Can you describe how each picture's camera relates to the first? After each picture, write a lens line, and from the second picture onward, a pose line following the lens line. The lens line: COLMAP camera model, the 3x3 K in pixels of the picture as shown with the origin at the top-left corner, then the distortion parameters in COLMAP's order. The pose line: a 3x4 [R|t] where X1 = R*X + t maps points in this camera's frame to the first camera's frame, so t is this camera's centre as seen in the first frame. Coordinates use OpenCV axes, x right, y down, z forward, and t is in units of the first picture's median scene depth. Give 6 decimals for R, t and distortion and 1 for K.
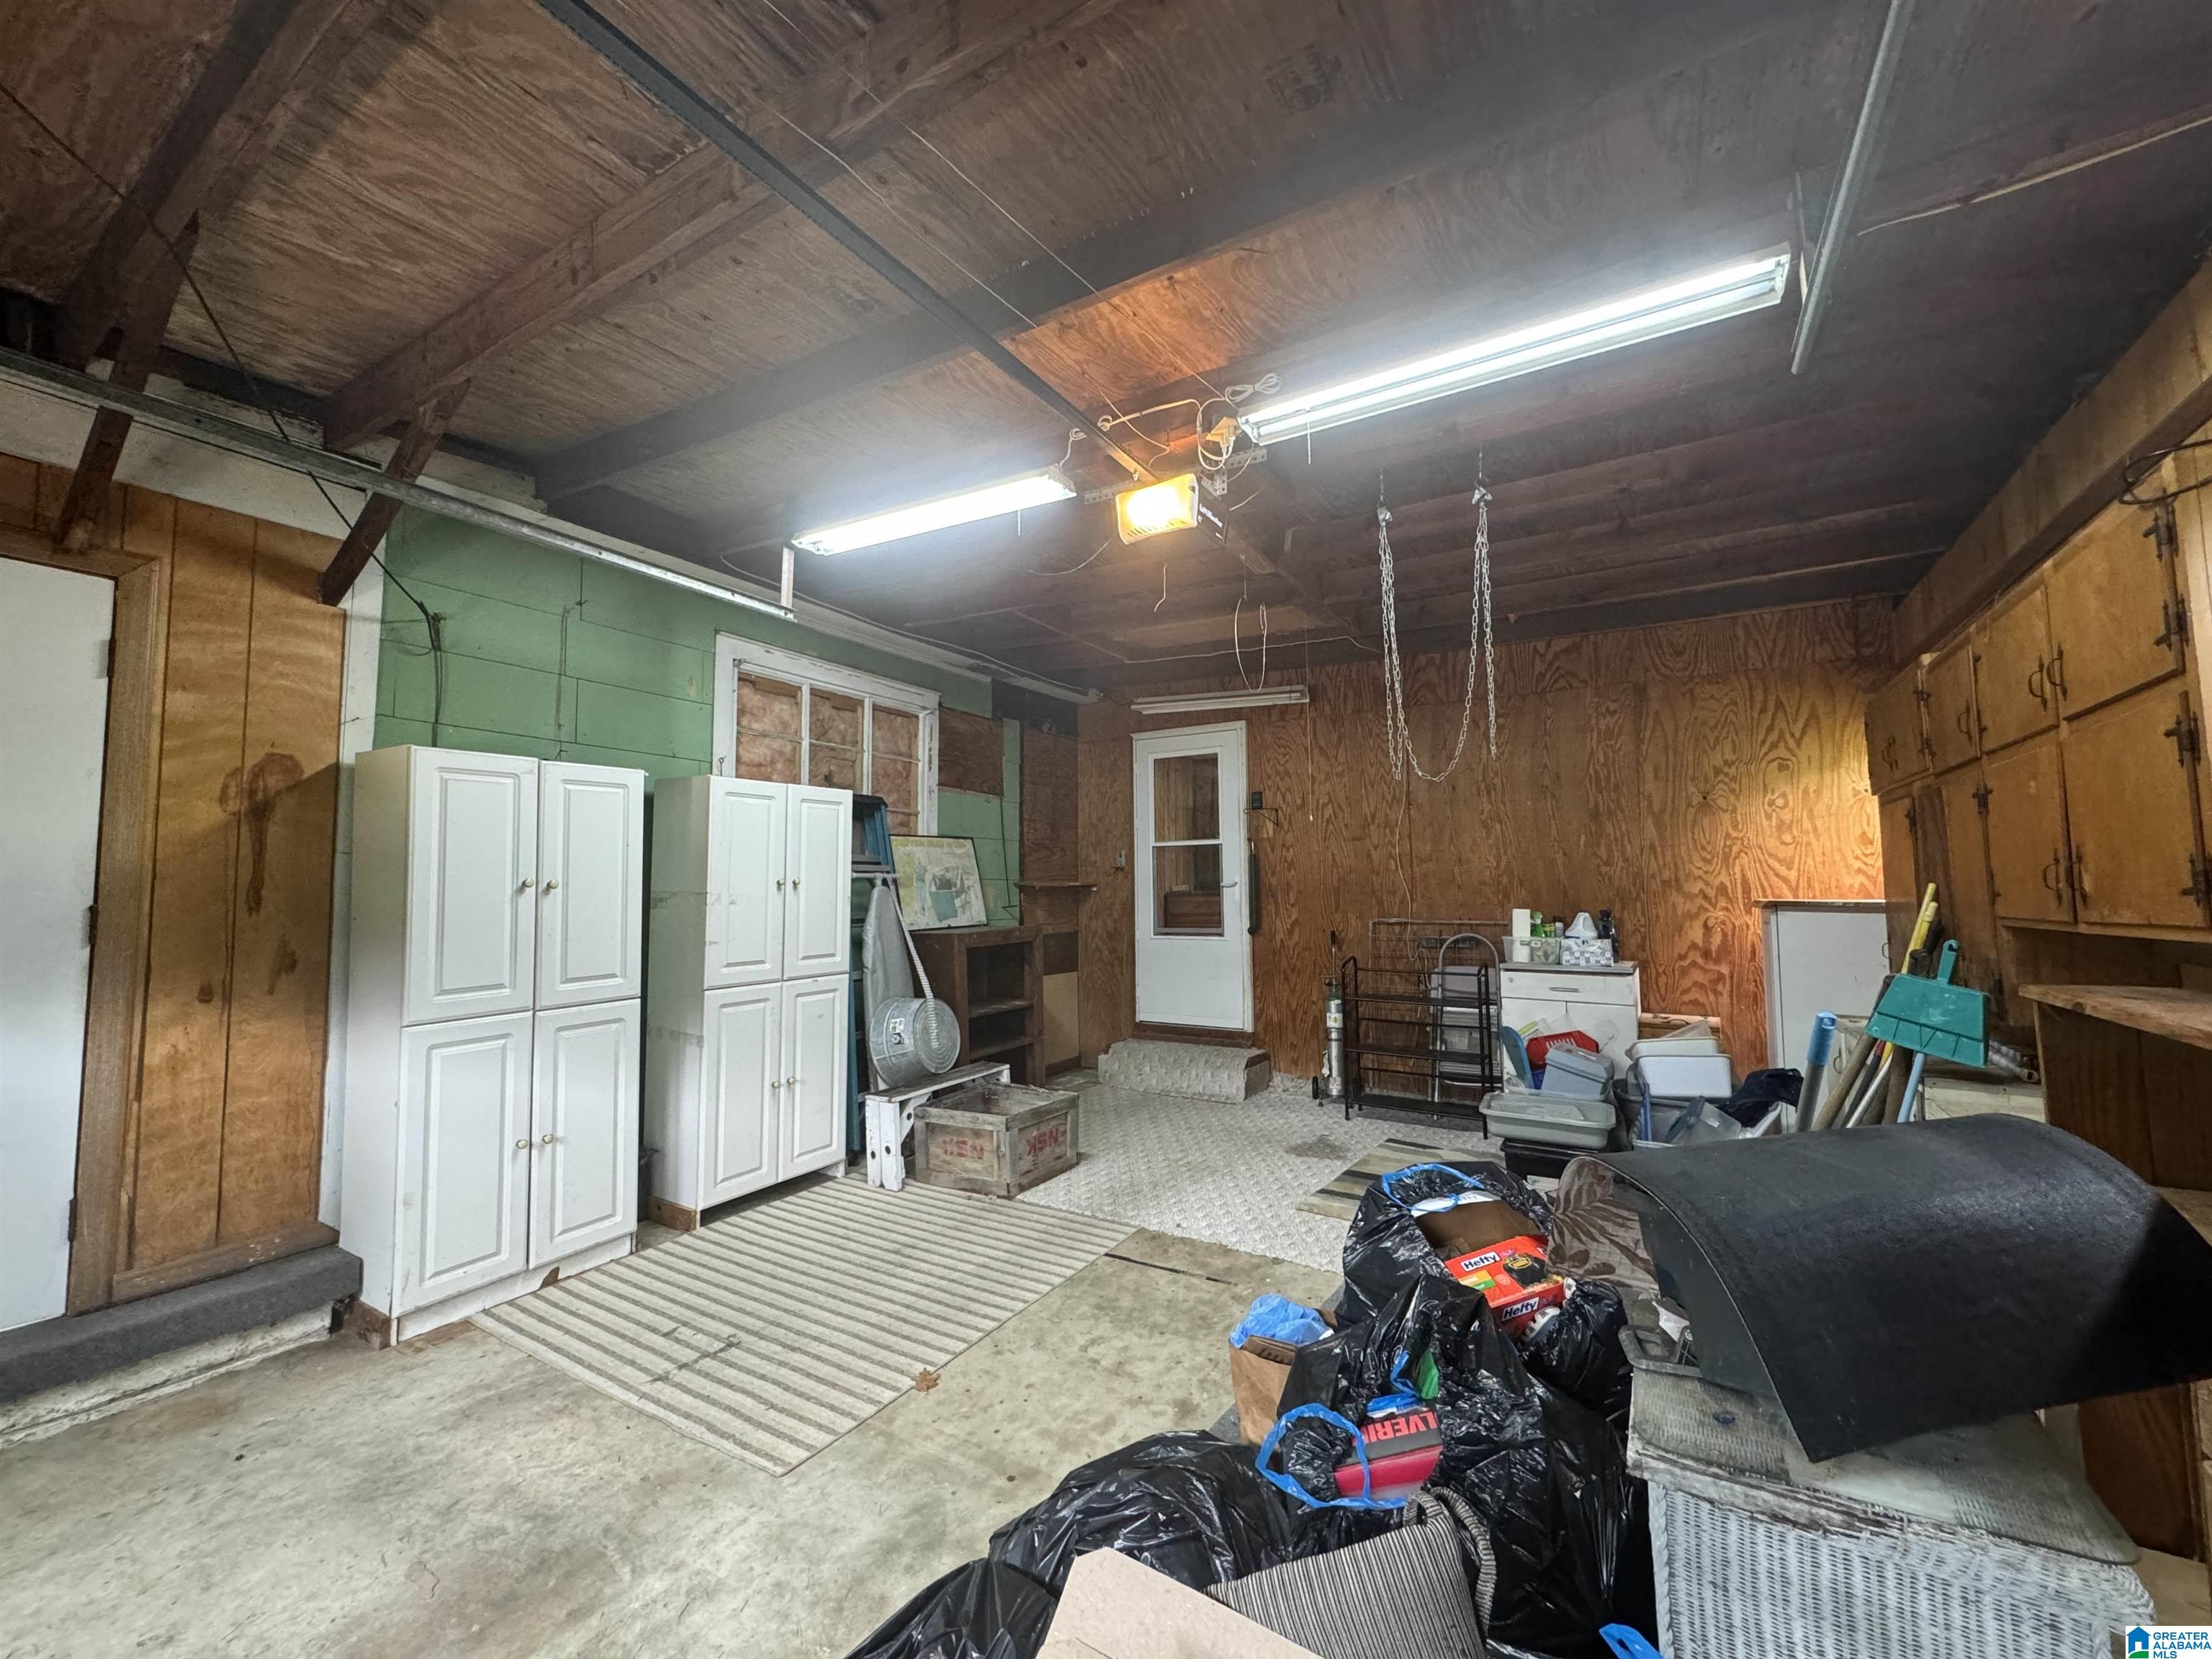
lens RADIAL K [[882.7, 0, 1106.5], [0, 882.7, 829.6], [0, 0, 1]] dist [-0.001269, 0.000016]
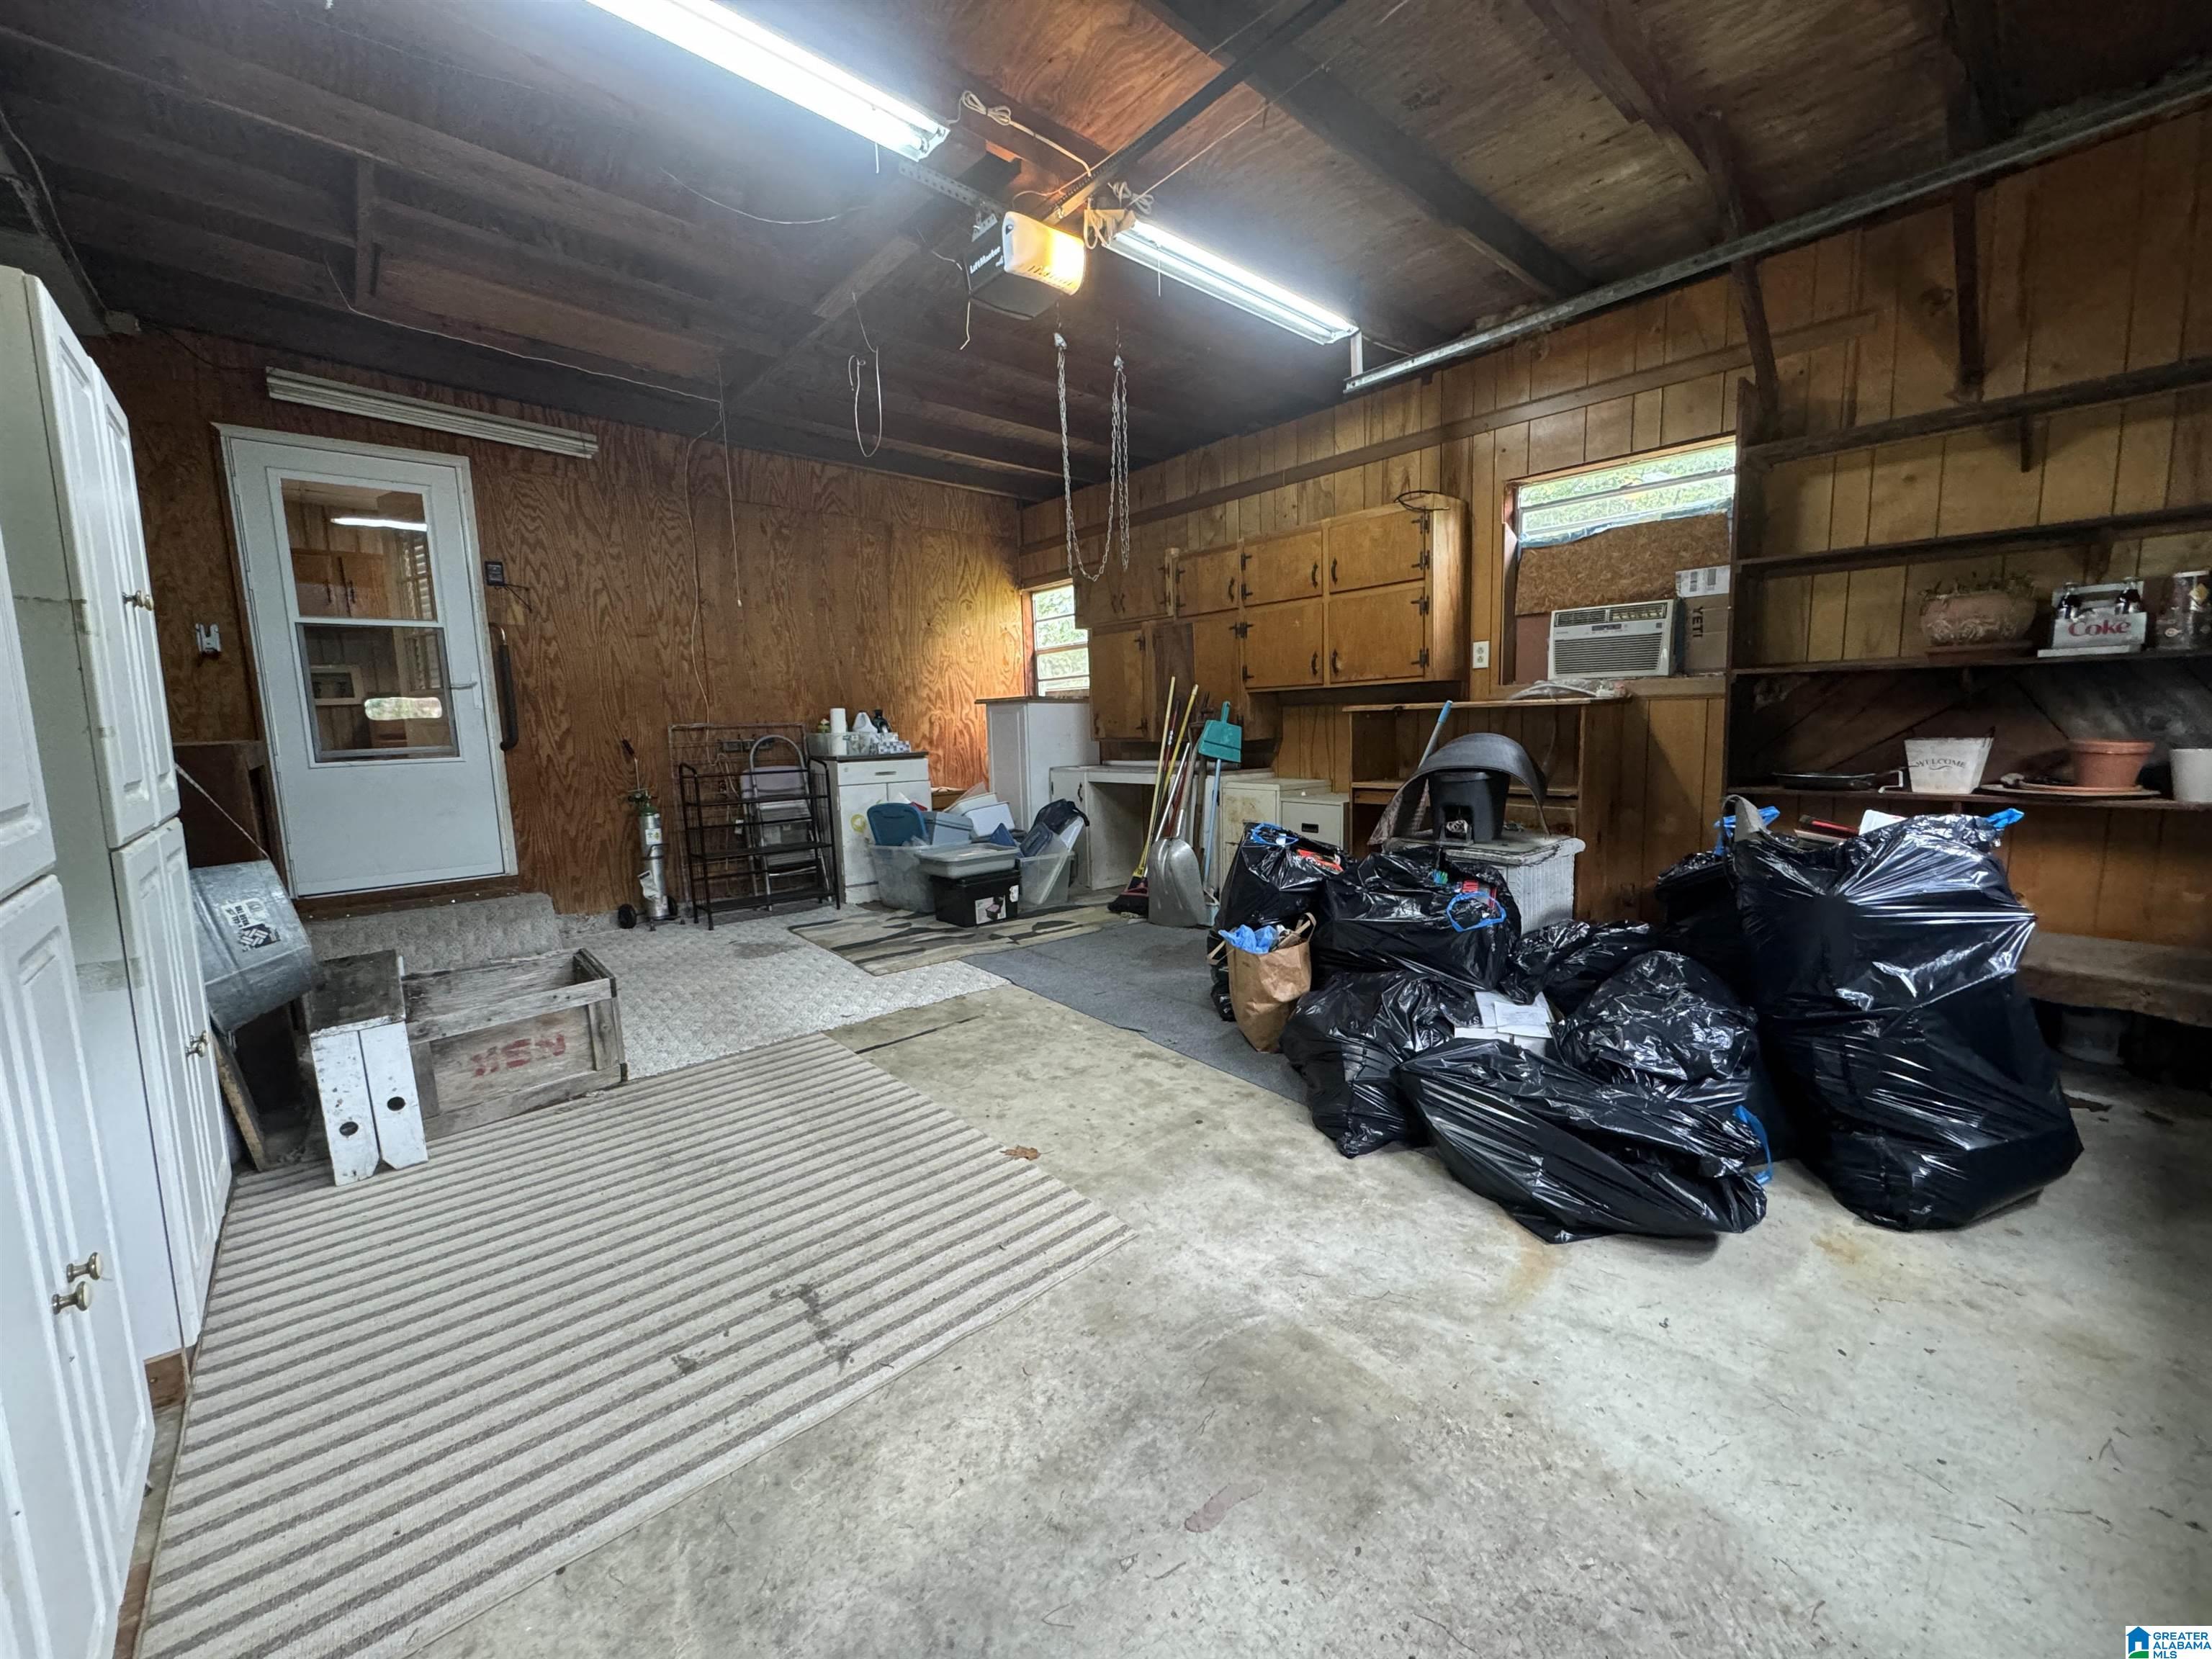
lens RADIAL K [[882.7, 0, 1103.5], [0, 882.7, 825.4], [0, 0, 1]] dist [-0.001269, 0.000016]
pose [[0.293910, -0.115981, 0.948770, -0.728548], [-0.038899, 0.990337, 0.133113, 0.104231], [-0.955041, -0.076029, 0.286559, 0.473670]]
